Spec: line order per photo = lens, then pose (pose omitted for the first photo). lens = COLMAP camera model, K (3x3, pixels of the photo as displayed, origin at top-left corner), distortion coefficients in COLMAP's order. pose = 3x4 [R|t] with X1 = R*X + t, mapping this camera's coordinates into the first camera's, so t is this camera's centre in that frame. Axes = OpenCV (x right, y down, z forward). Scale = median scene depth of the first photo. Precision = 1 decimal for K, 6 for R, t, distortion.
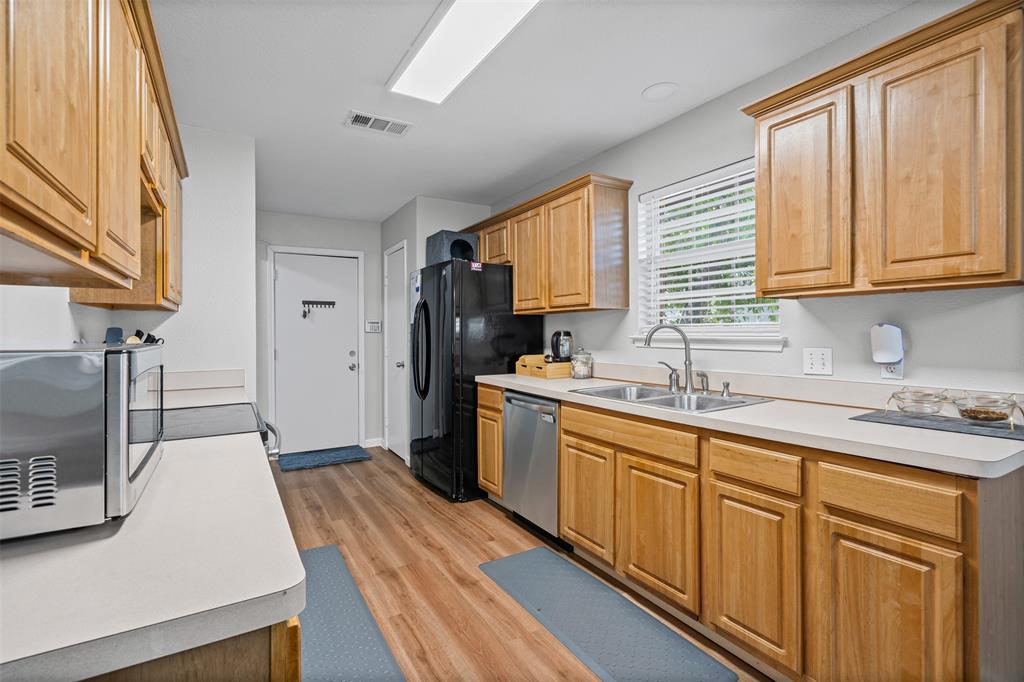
lens RADIAL K [[467.1, 0, 507.3], [0, 467.1, 336.8], [0, 0, 1]] dist [0.001495, 0.001227]
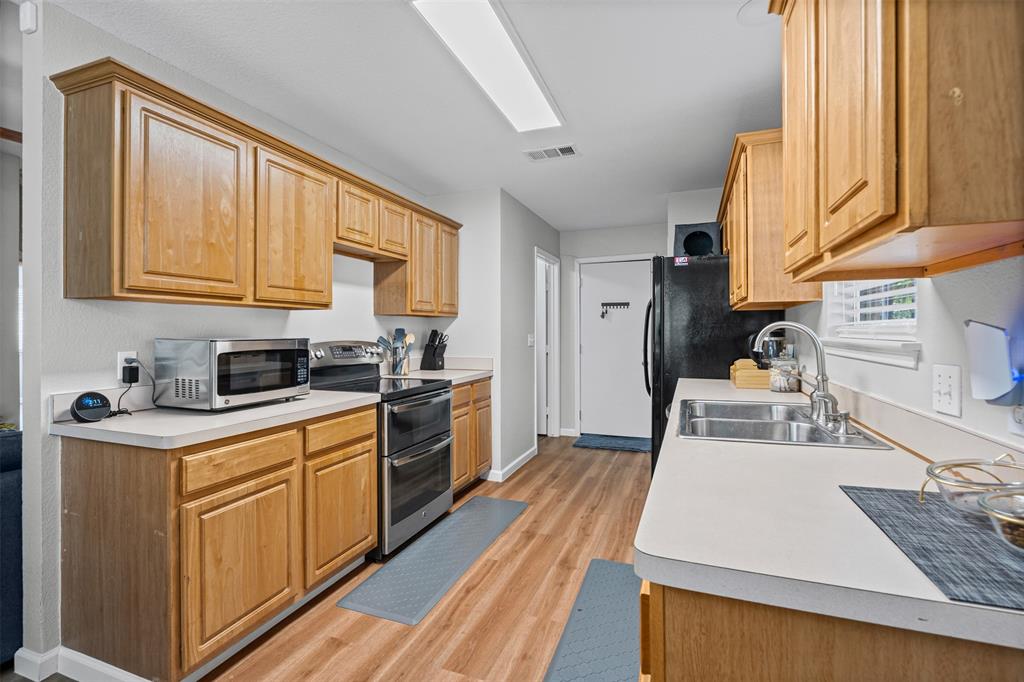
lens RADIAL K [[467.1, 0, 511.1], [0, 467.1, 333.0], [0, 0, 1]] dist [0.001495, 0.001227]
pose [[0.626881, 0.006539, -0.779087, 0.586304], [-0.007588, 0.999969, 0.002287, -0.008307], [0.779078, 0.004479, 0.626911, 0.197736]]
